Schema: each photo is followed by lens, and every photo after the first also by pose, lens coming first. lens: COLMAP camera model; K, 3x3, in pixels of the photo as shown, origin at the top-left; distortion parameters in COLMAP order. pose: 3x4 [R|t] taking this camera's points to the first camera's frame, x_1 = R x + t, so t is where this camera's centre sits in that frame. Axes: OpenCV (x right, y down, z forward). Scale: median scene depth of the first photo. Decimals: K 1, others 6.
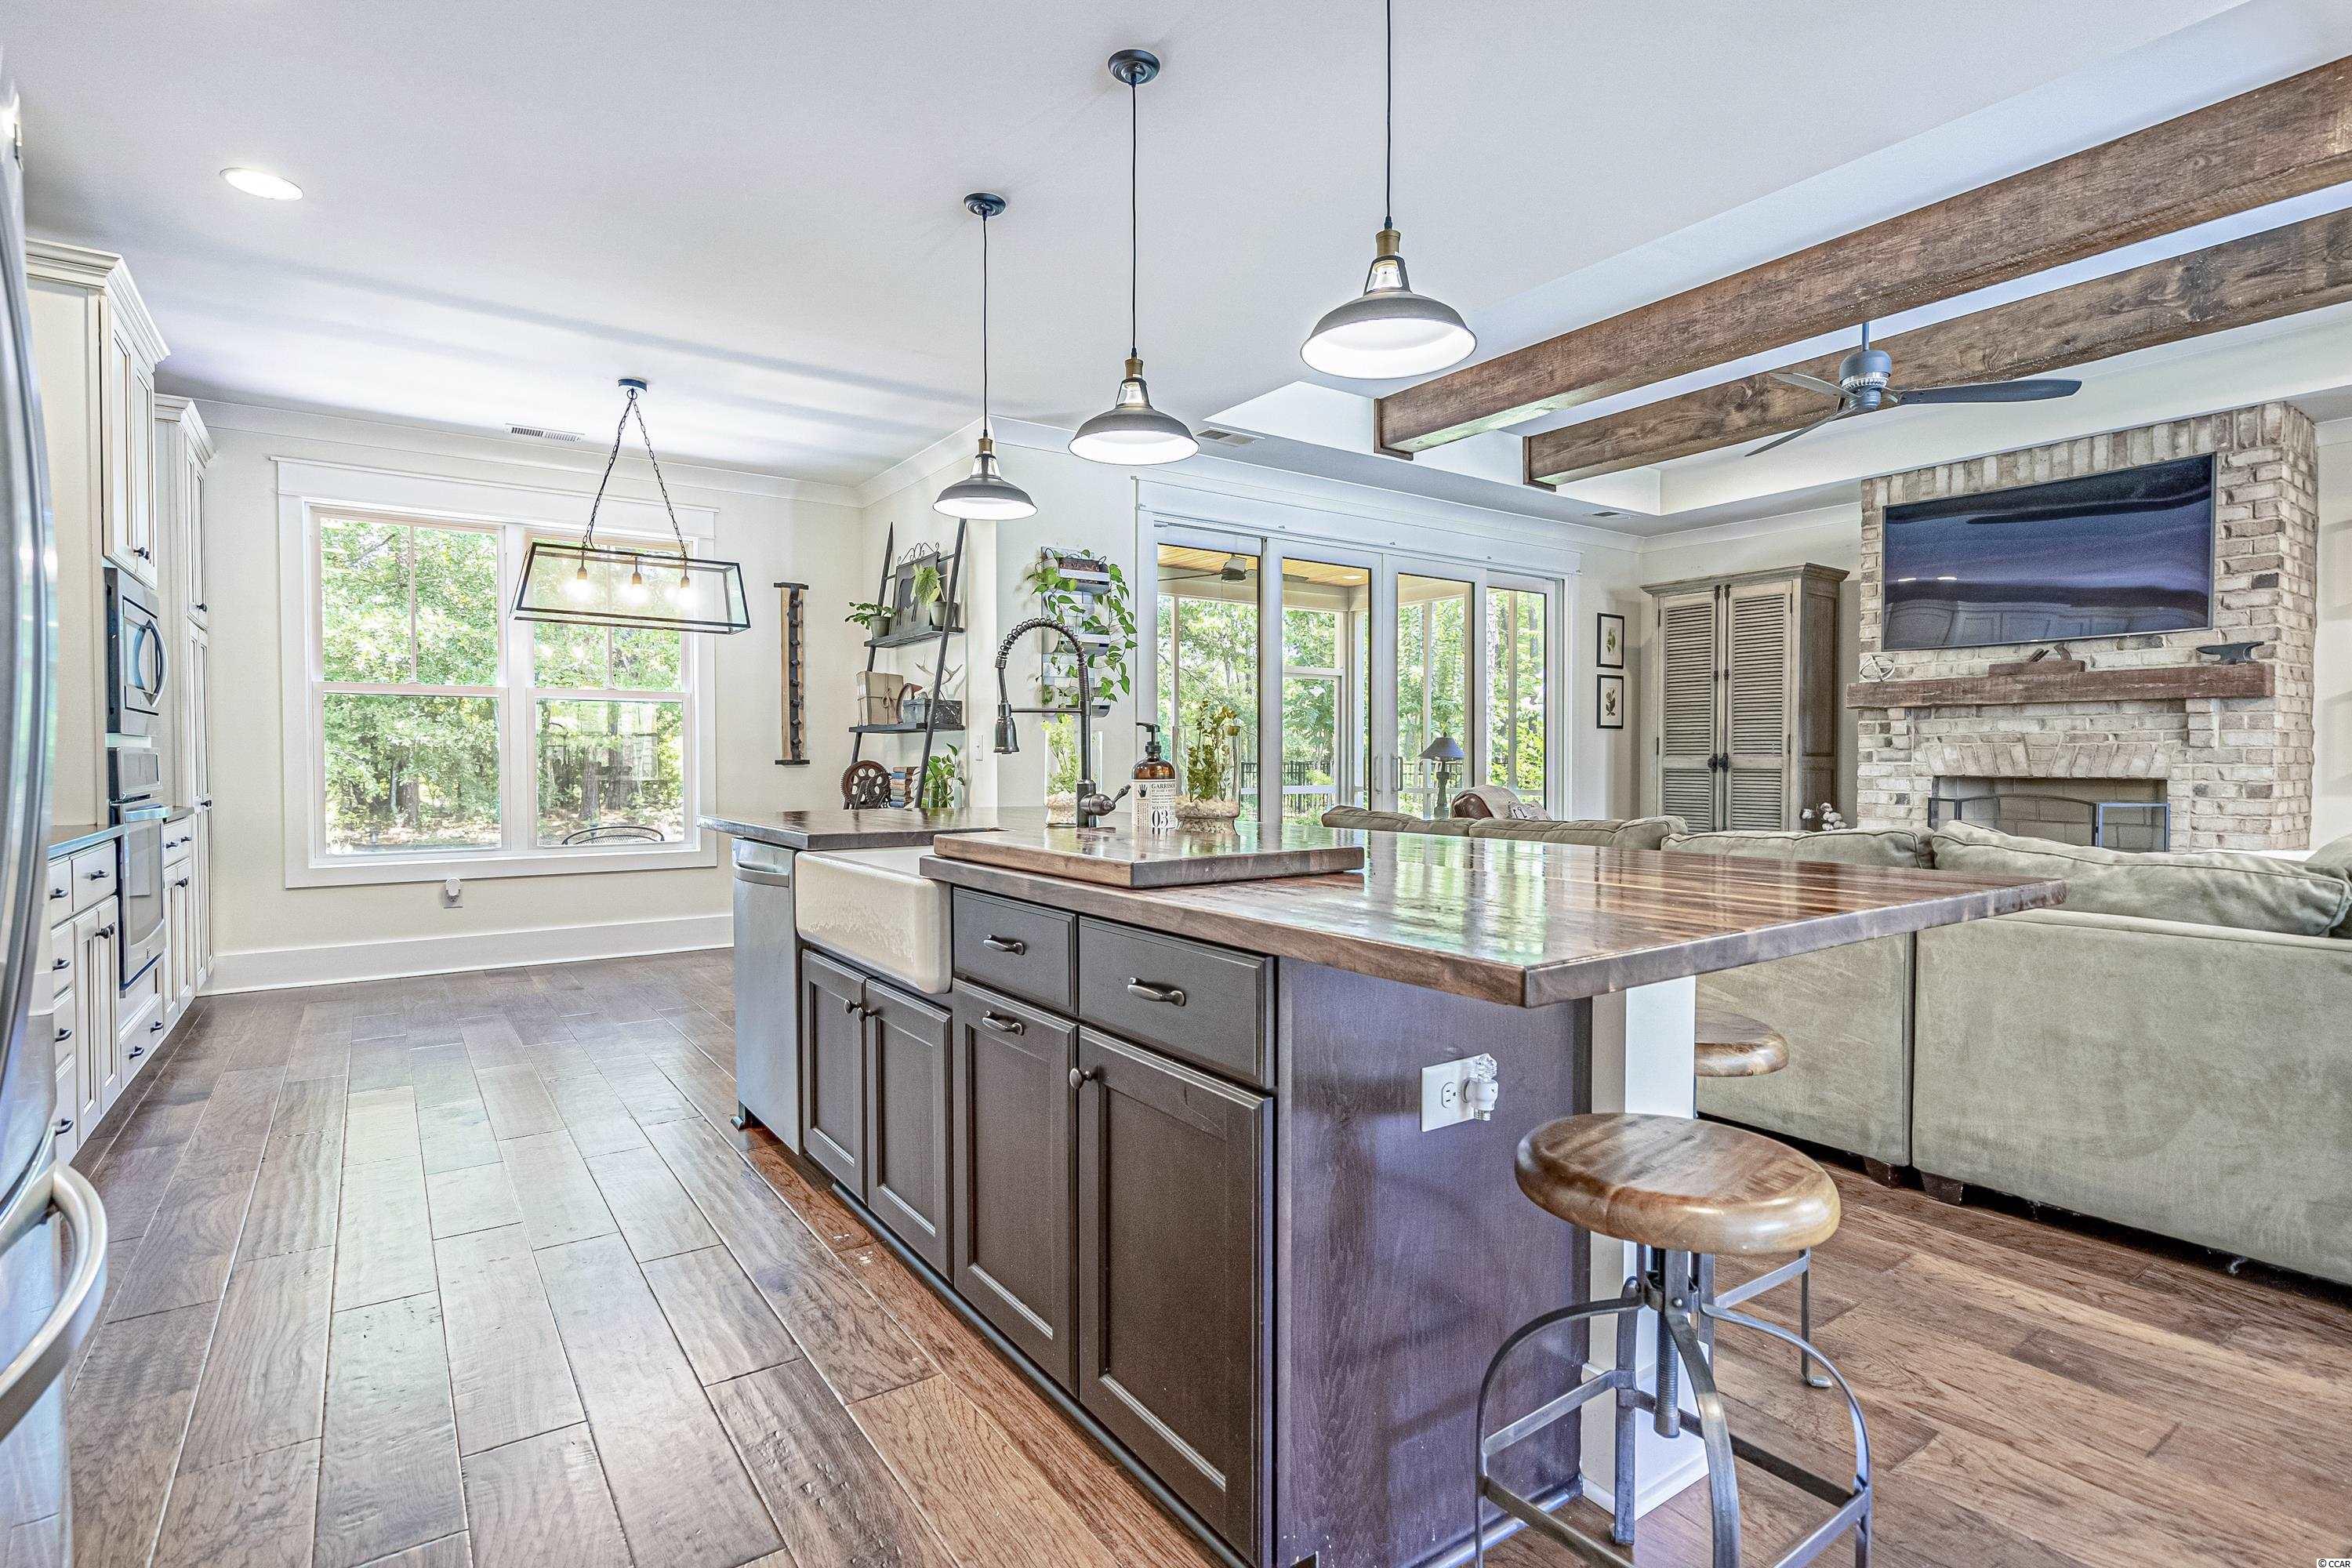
lens RADIAL K [[1142.3, 0, 1181.4], [0, 1142.3, 789.0], [0, 0, 1]] dist [-0.006011, 0.004187]
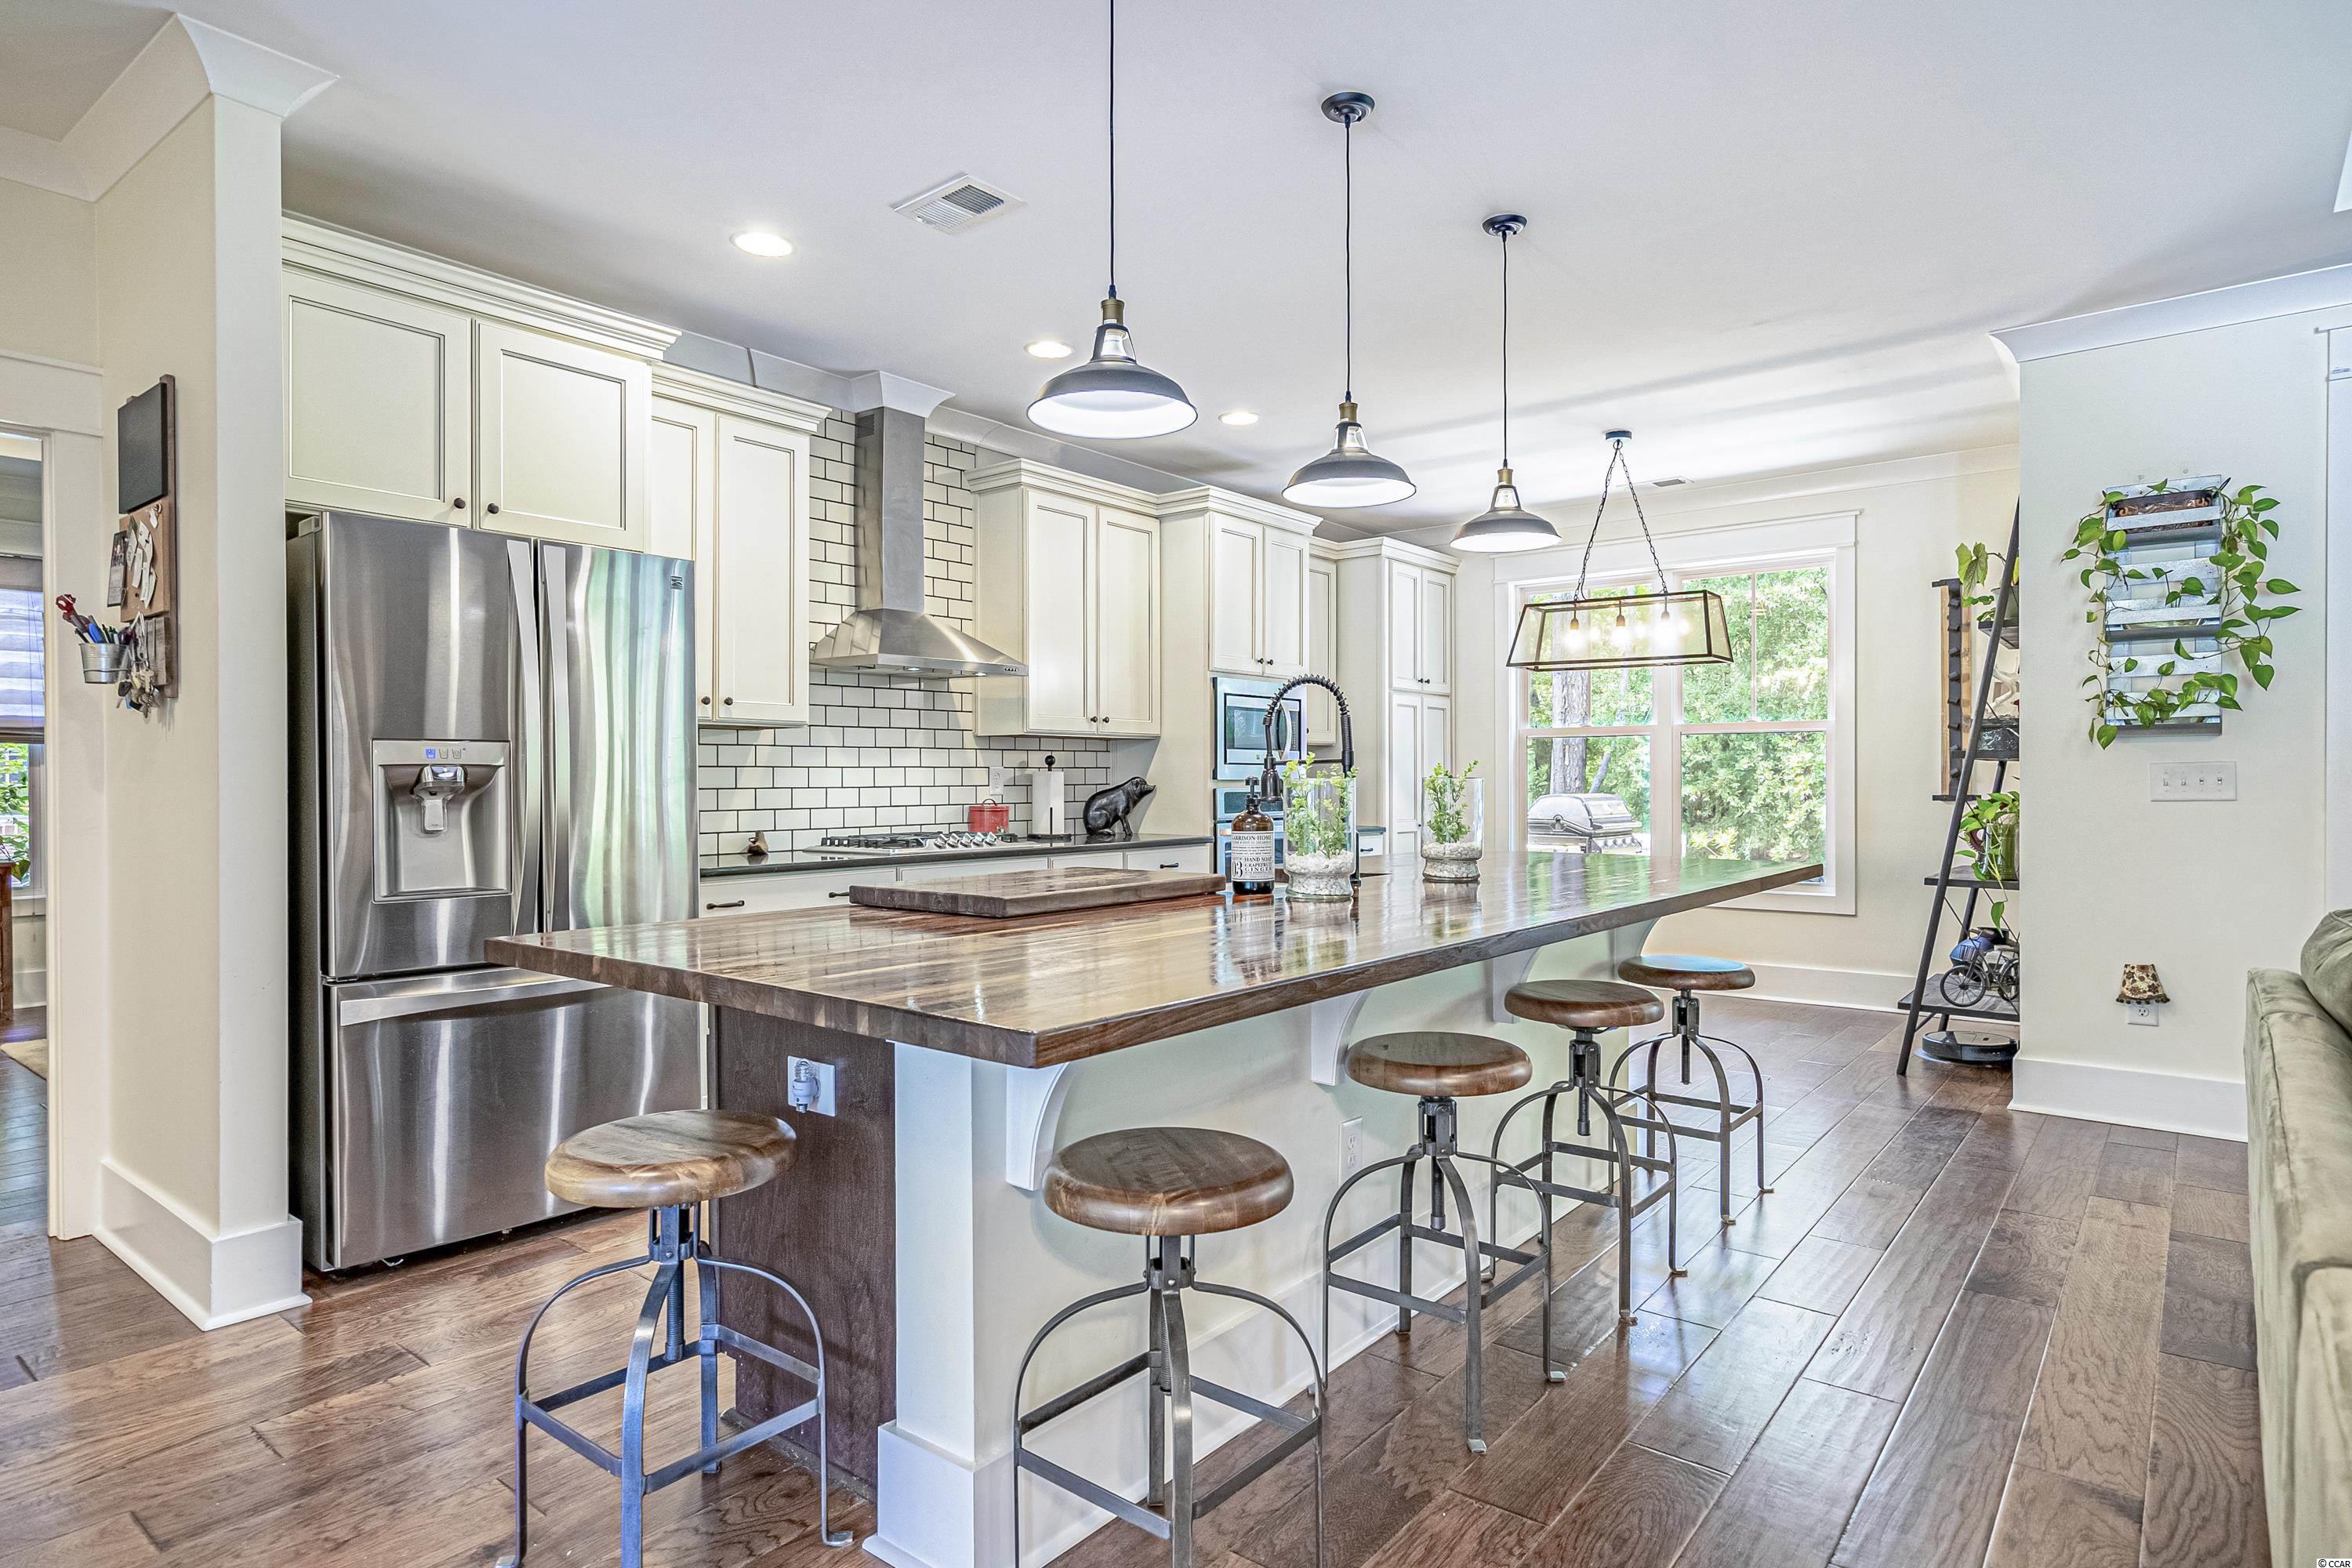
lens RADIAL K [[1284.7, 0, 1189.1], [0, 1284.7, 786.0], [0, 0, 1]] dist [0.011190, -0.001612]
pose [[0.280238, 0.003985, -0.959922, 0.446810], [-0.024294, 0.999701, -0.002942, -0.018737], [0.959623, 0.024145, 0.280251, 0.253343]]
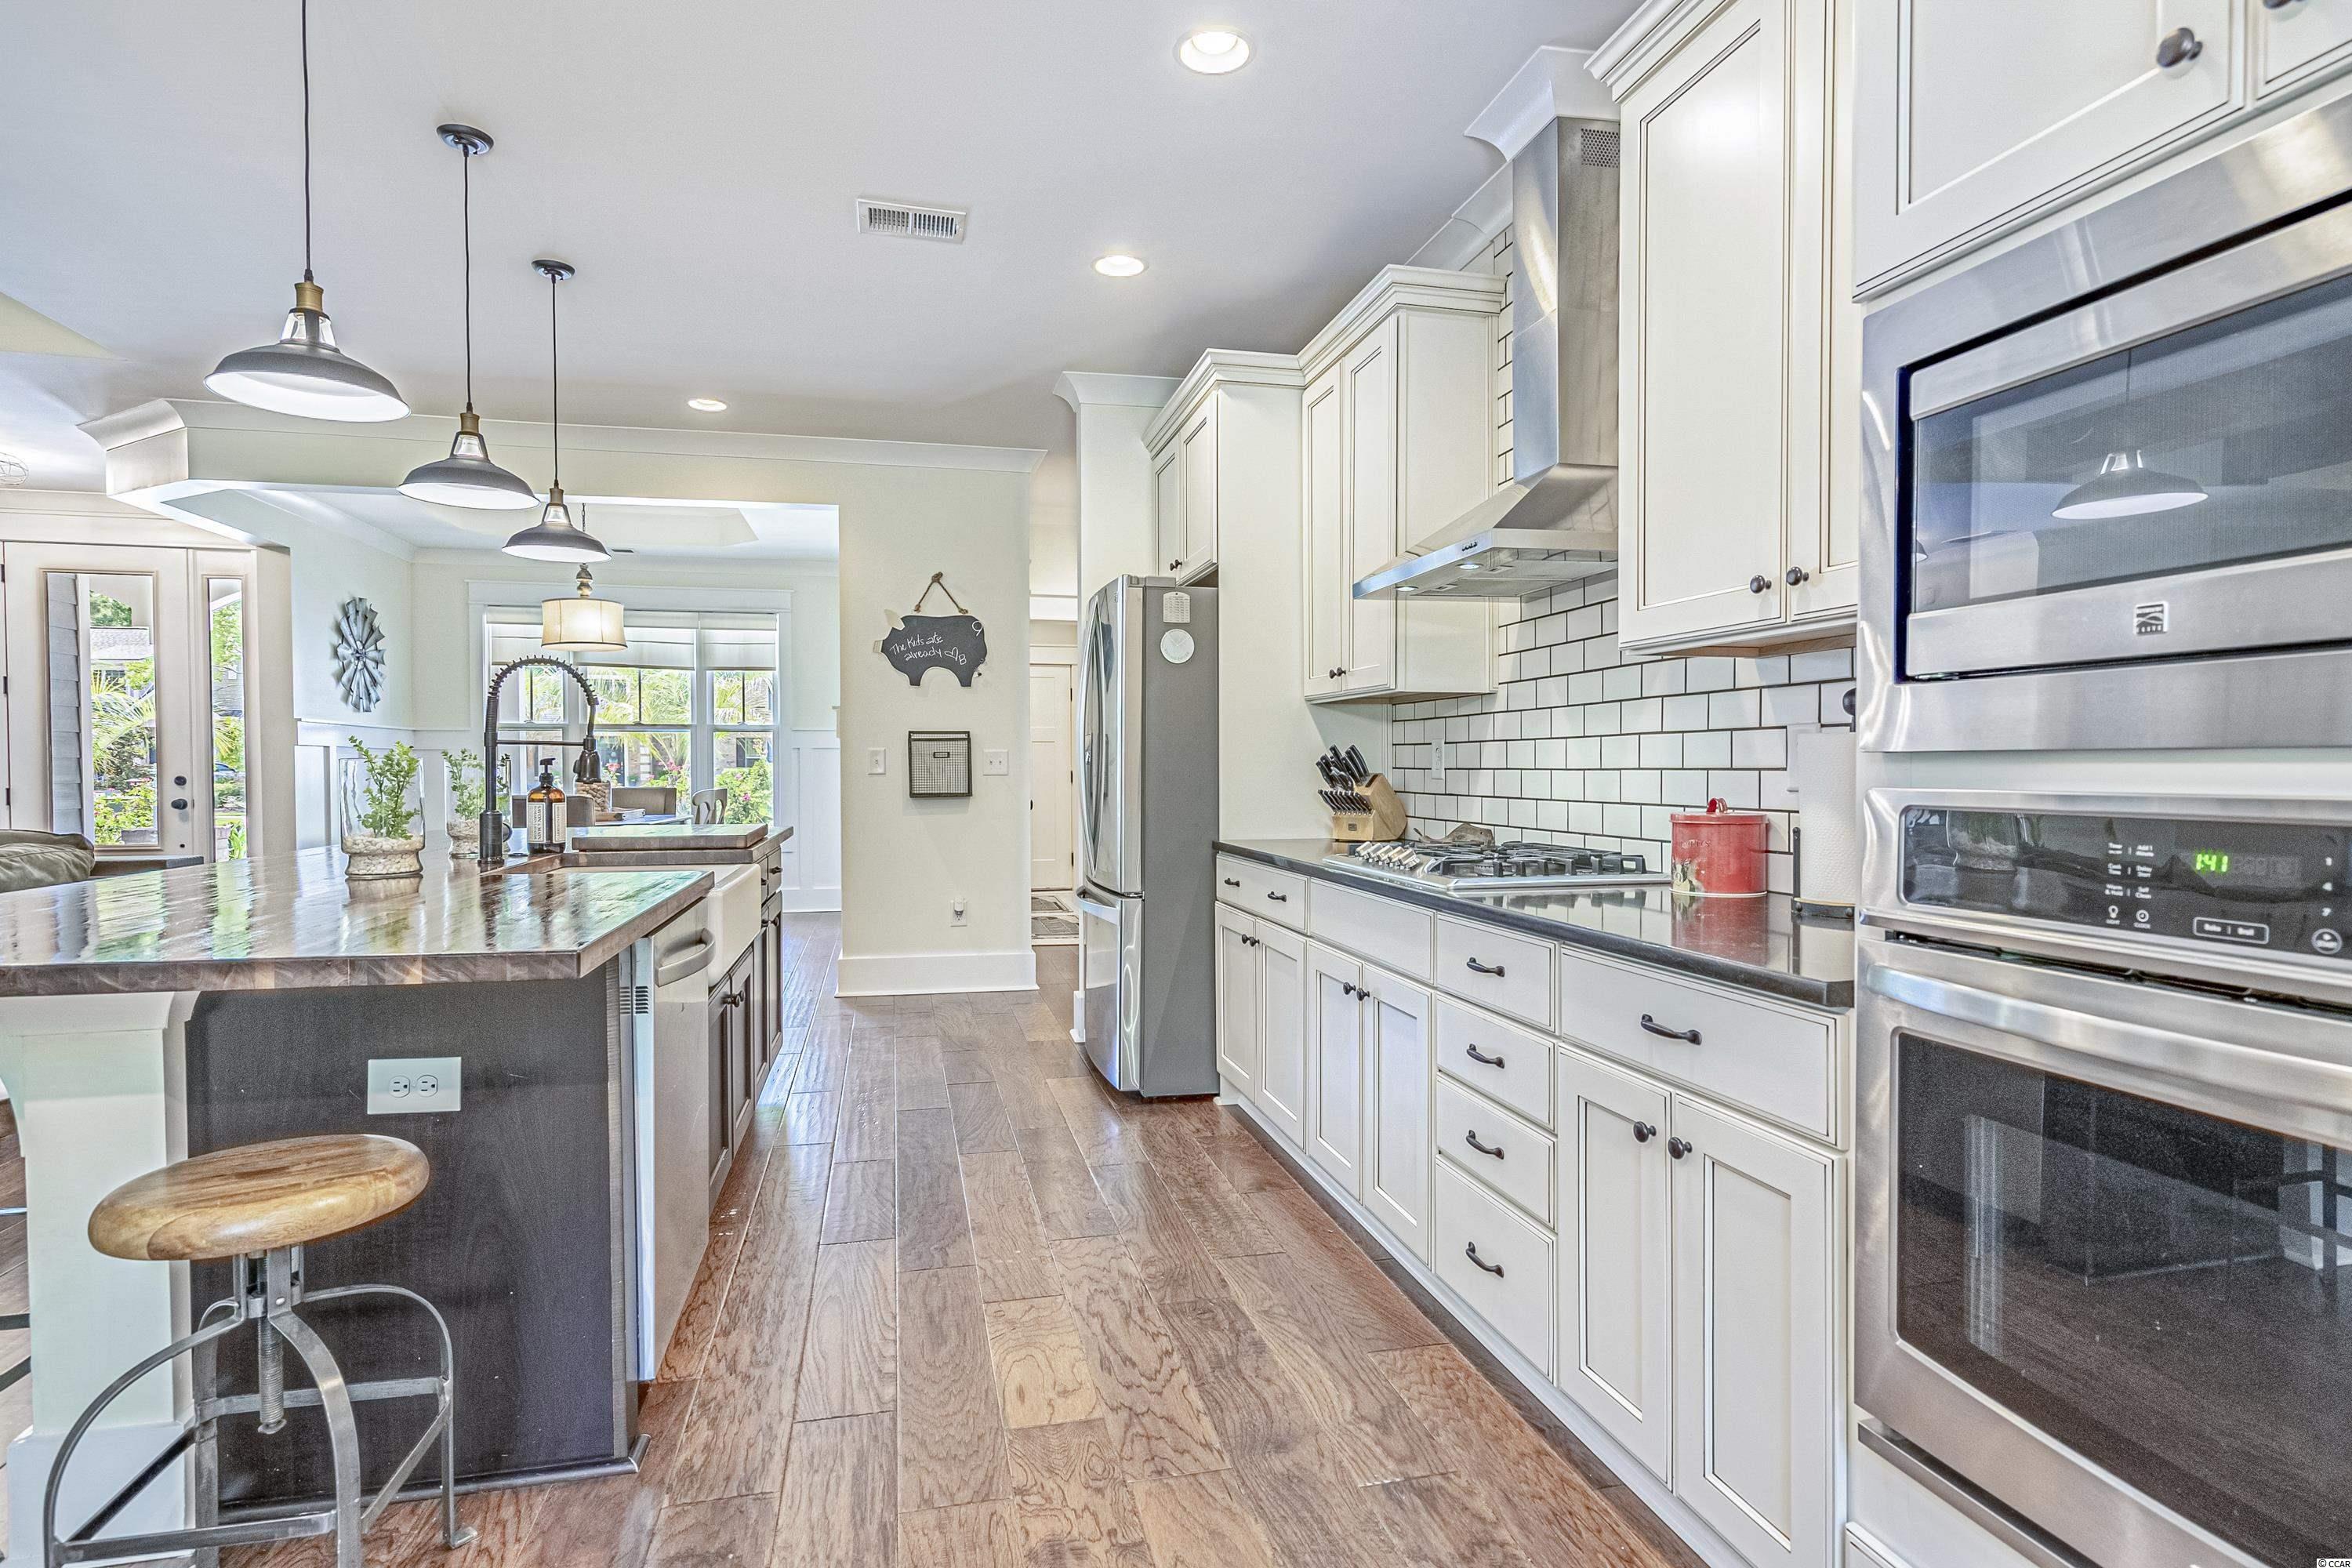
lens RADIAL K [[1206.9, 0, 1181.8], [0, 1206.9, 787.0], [0, 0, 1]] dist [0.000958, 0.001264]
pose [[-0.928137, -0.005137, 0.372204, -0.485619], [0.012342, 0.998930, 0.044562, -0.032188], [-0.372034, 0.045954, -0.927081, 0.815521]]
